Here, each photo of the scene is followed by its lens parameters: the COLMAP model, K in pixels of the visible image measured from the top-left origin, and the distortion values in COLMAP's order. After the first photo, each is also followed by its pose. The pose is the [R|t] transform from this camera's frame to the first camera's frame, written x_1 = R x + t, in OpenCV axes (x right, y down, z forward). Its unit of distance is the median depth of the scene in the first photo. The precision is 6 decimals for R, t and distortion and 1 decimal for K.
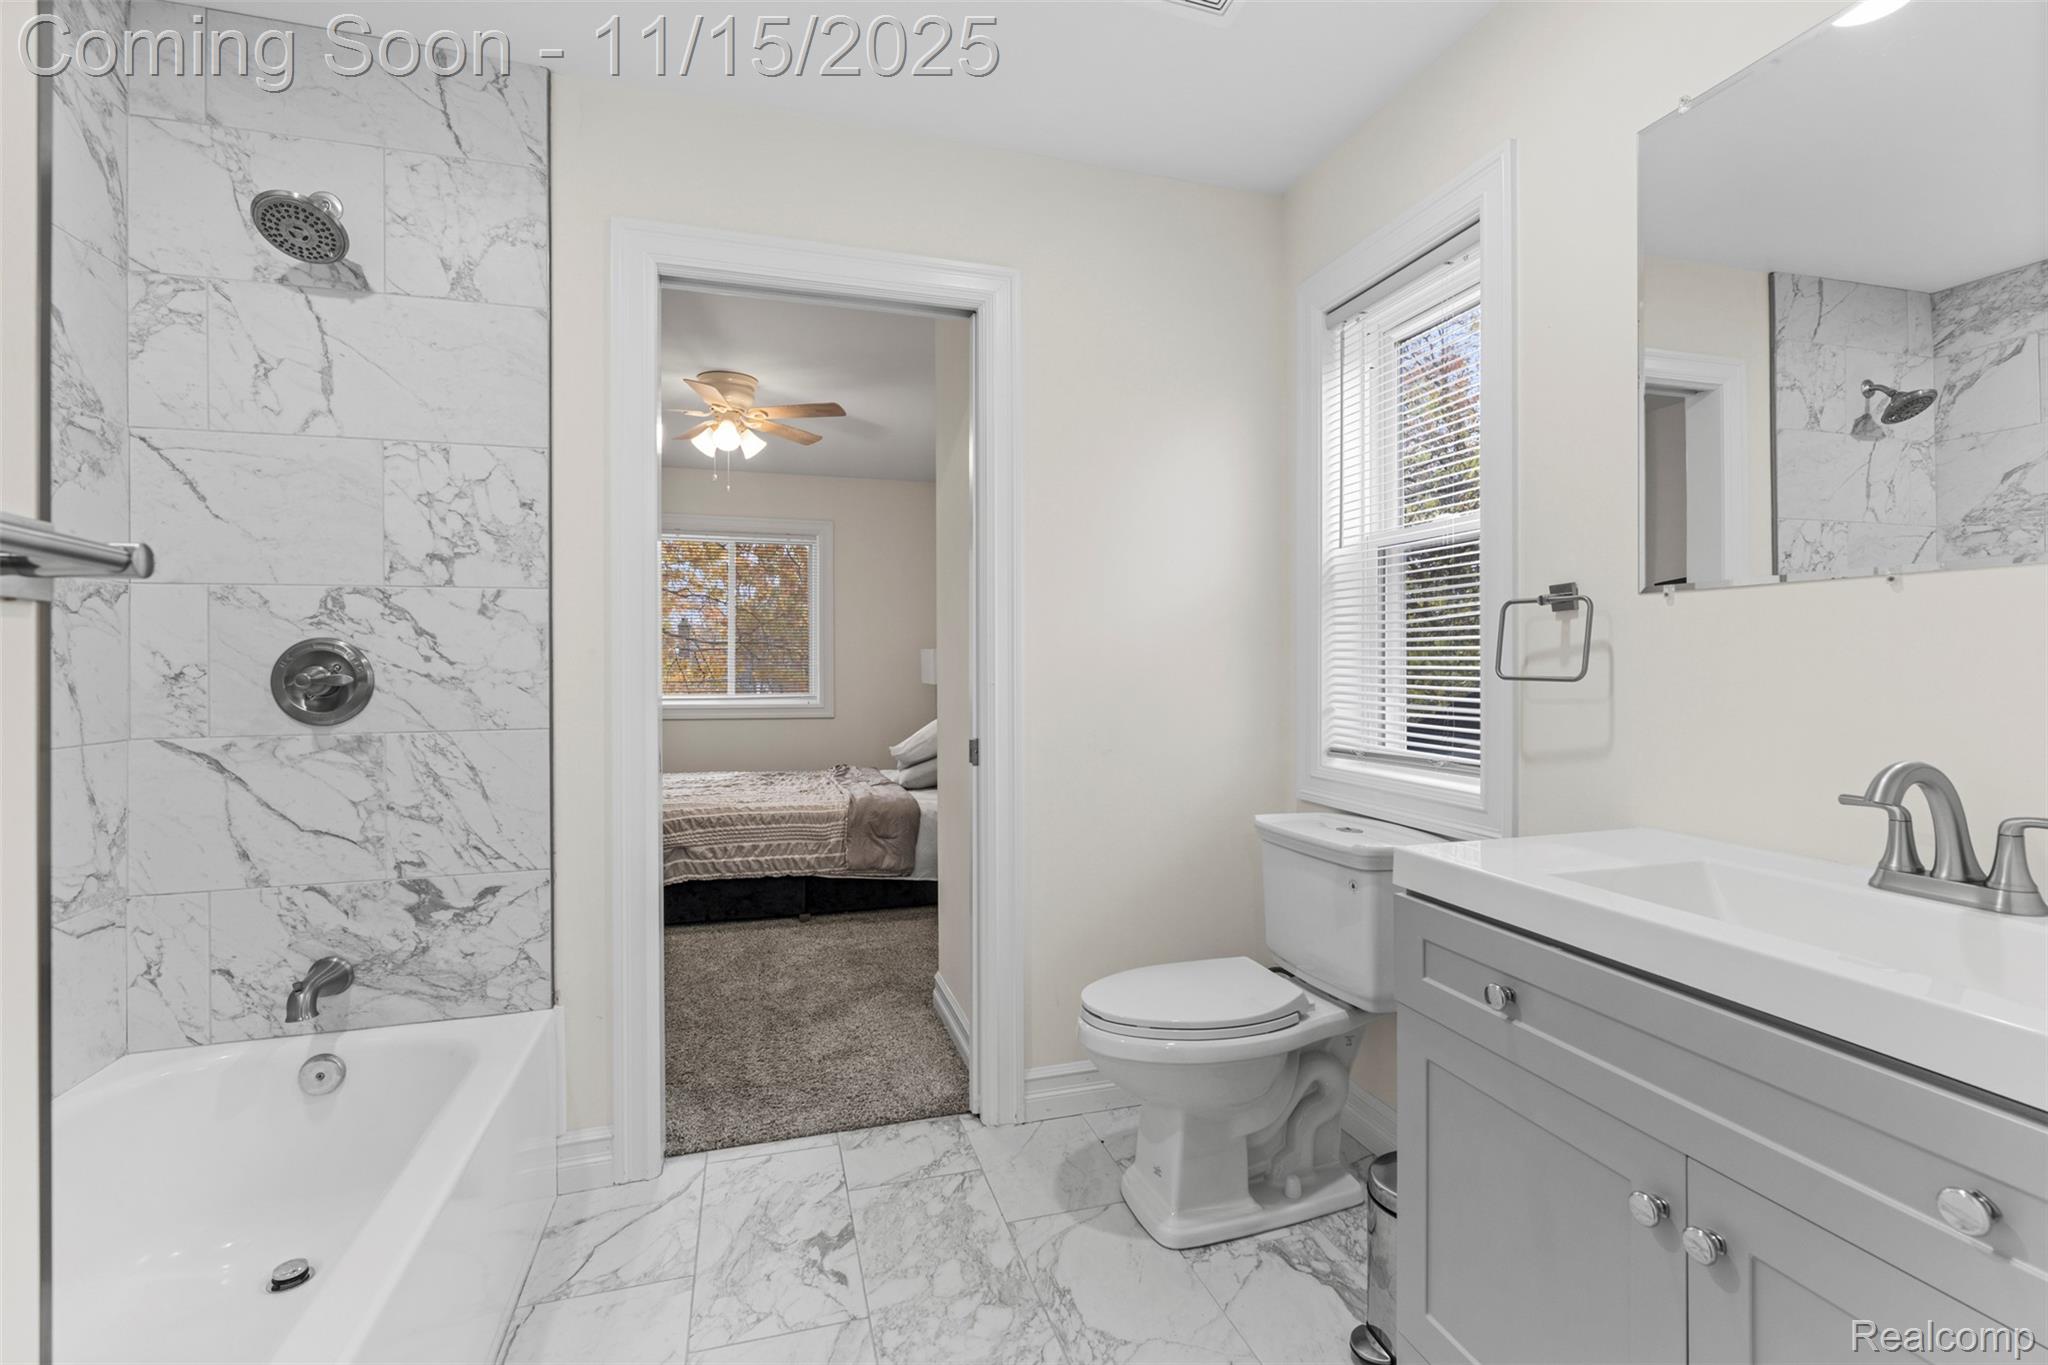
lens RADIAL K [[922.2, 0, 1023.3], [0, 922.2, 676.0], [0, 0, 1]] dist [-0.014632, 0.005925]
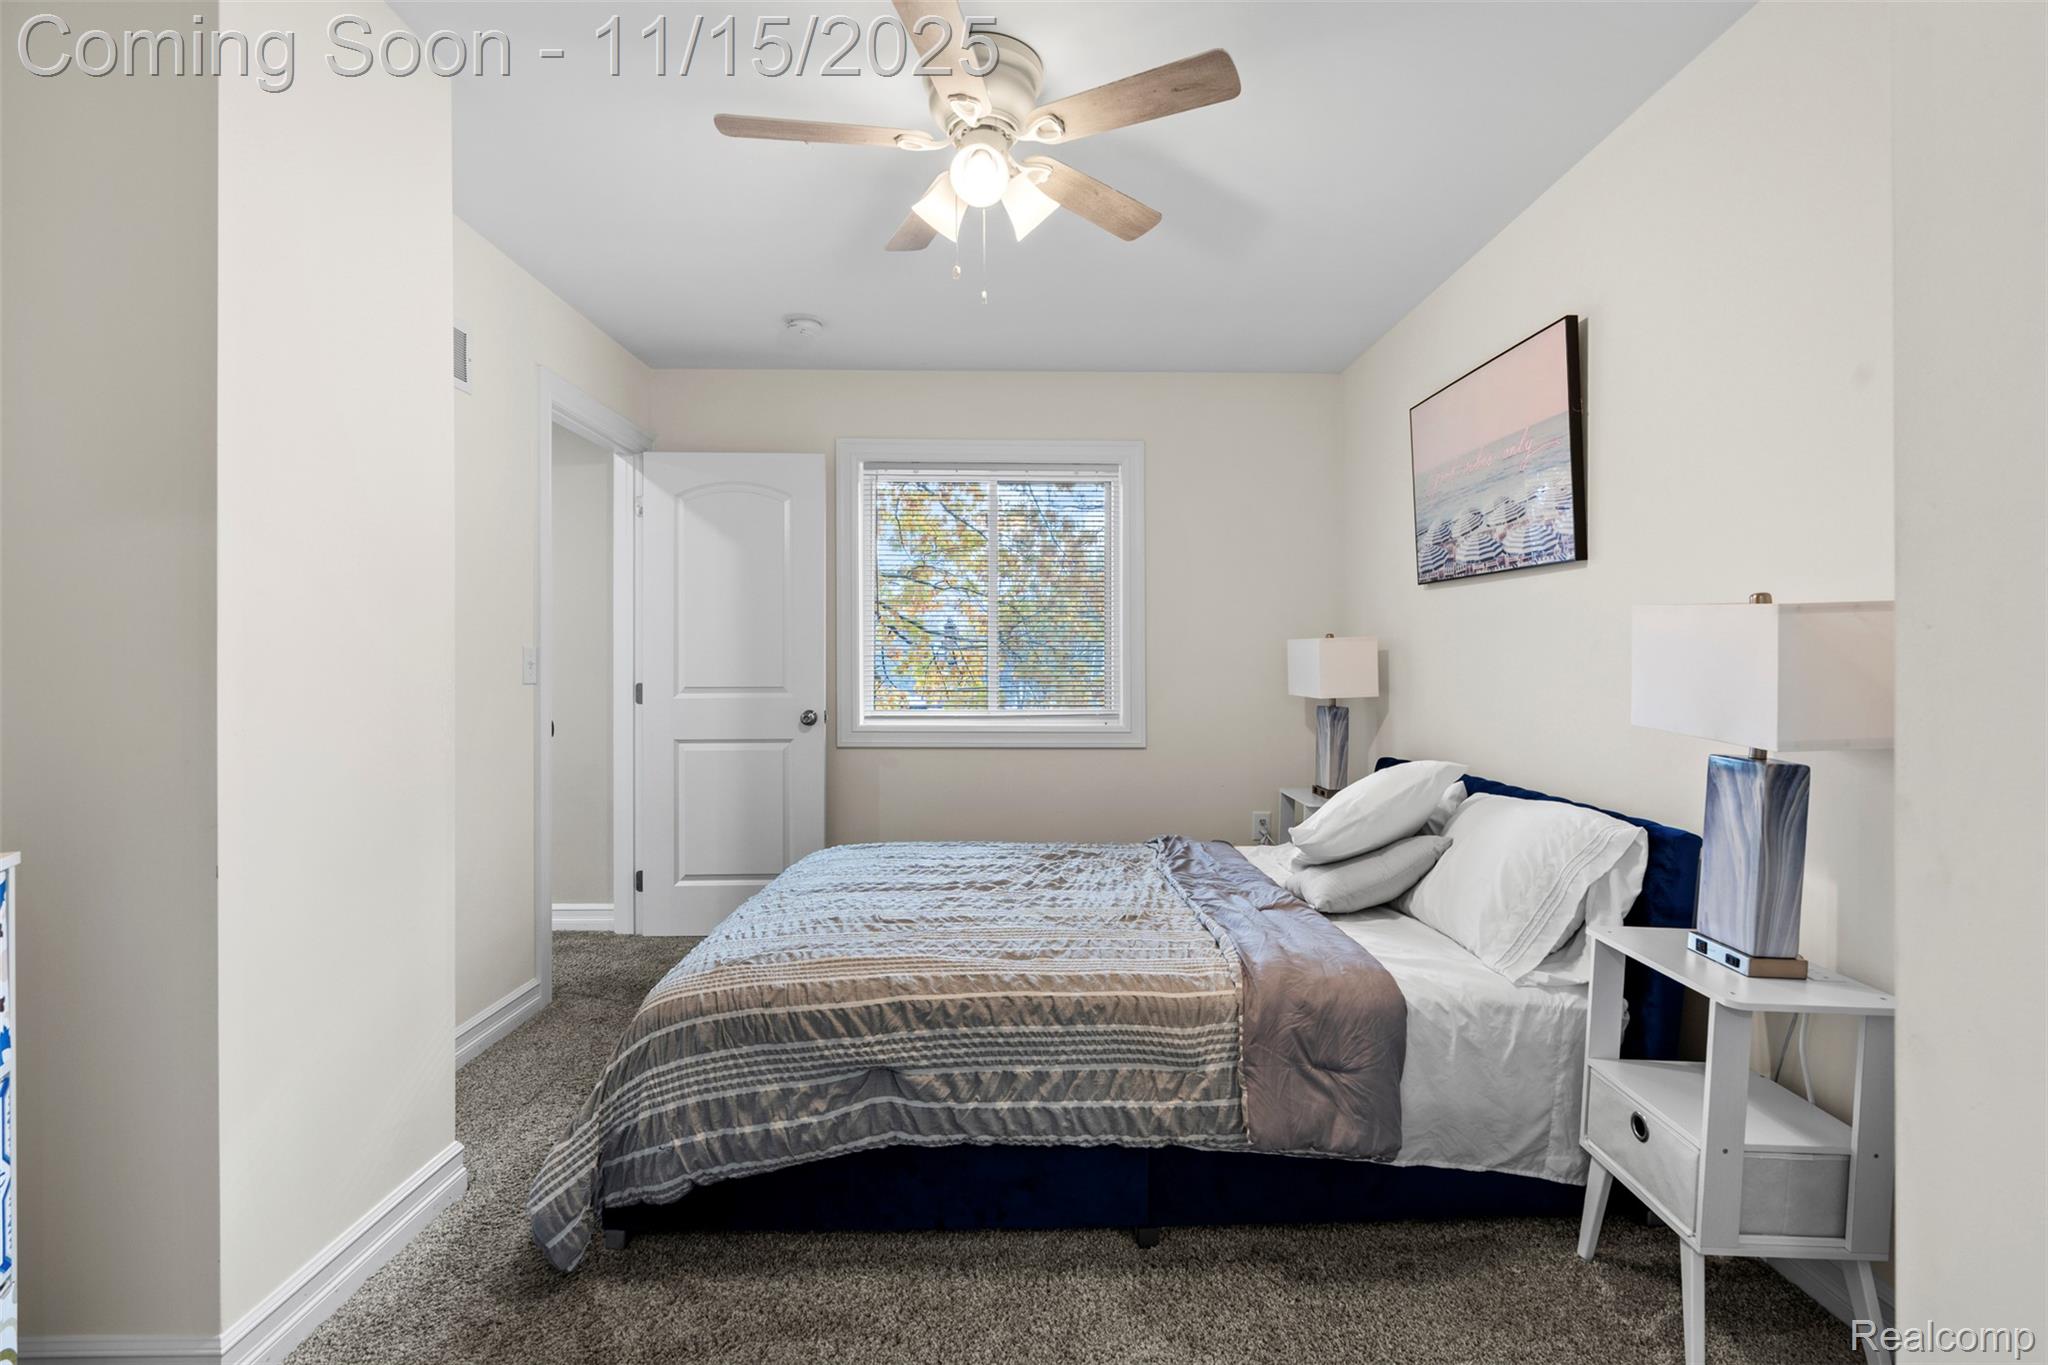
lens RADIAL K [[922.2, 0, 1023.3], [0, 922.2, 678.8], [0, 0, 1]] dist [-0.014632, 0.005925]
pose [[0.962166, 0.000687, -0.272461, -0.175978], [0.000249, 0.999994, 0.003402, -0.008007], [0.272462, -0.003341, 0.962161, 0.562773]]
